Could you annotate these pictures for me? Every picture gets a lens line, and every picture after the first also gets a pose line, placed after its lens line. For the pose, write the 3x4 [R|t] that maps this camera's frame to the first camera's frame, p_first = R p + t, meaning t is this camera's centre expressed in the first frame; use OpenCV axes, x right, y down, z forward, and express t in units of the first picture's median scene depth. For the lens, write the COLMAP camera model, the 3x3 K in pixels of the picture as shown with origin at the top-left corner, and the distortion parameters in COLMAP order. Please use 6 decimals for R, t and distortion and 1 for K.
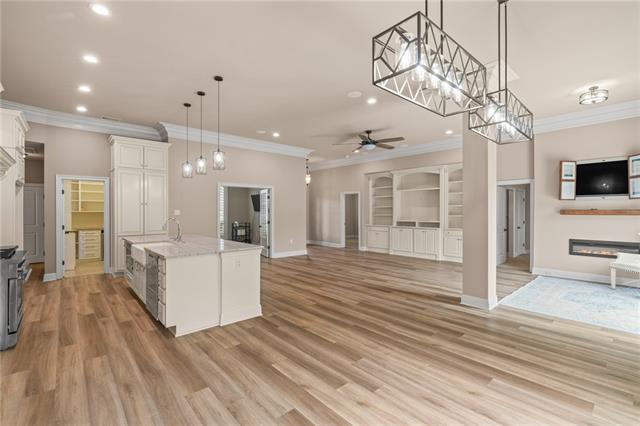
lens RADIAL K [[292.2, 0, 318.0], [0, 292.2, 211.4], [0, 0, 1]] dist [-0.002903, 0.000196]
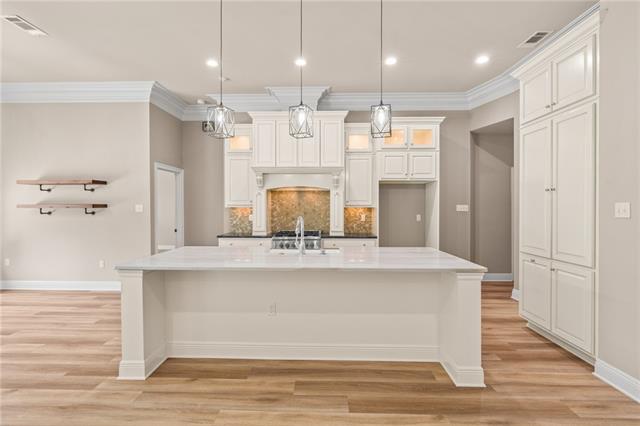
lens RADIAL K [[292.2, 0, 315.1], [0, 292.2, 207.3], [0, 0, 1]] dist [-0.002903, 0.000196]
pose [[-0.674928, 0.003744, -0.737874, -0.018304], [0.003496, 0.999992, 0.001876, 0.000429], [0.737875, -0.001313, -0.674936, 1.344363]]
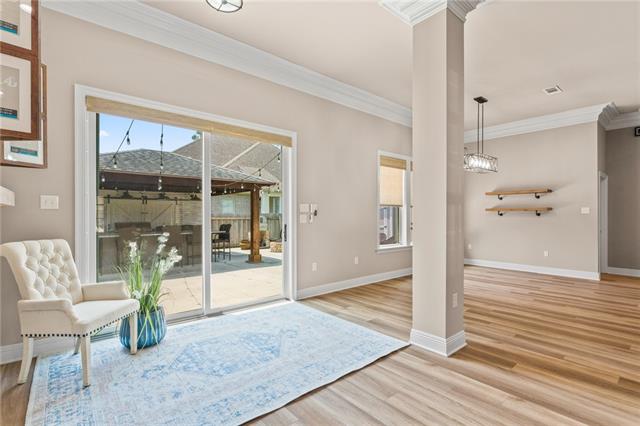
lens RADIAL K [[305.4, 0, 320.7], [0, 305.4, 217.4], [0, 0, 1]] dist [-0.004700, -0.000928]
pose [[-0.999801, -0.001609, 0.019861, 0.715937], [-0.001565, 0.999996, 0.002235, 0.031219], [-0.019864, 0.002203, -0.999800, 1.507644]]
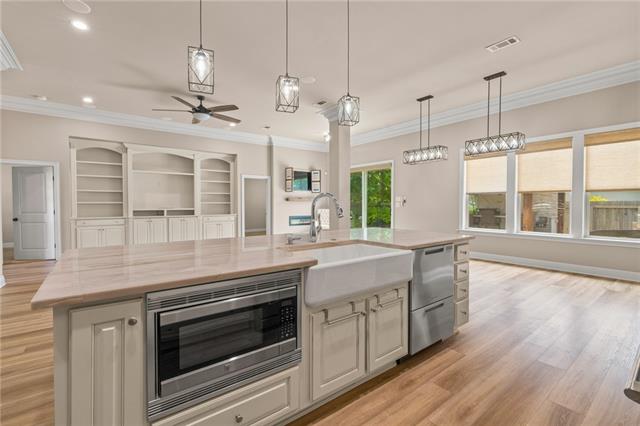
lens RADIAL K [[292.2, 0, 317.9], [0, 292.2, 210.4], [0, 0, 1]] dist [-0.002903, 0.000196]
pose [[0.062222, -0.020555, 0.997851, -0.905645], [0.000814, 0.999789, 0.020544, 0.035761], [-0.998062, -0.000466, 0.062225, 0.905678]]
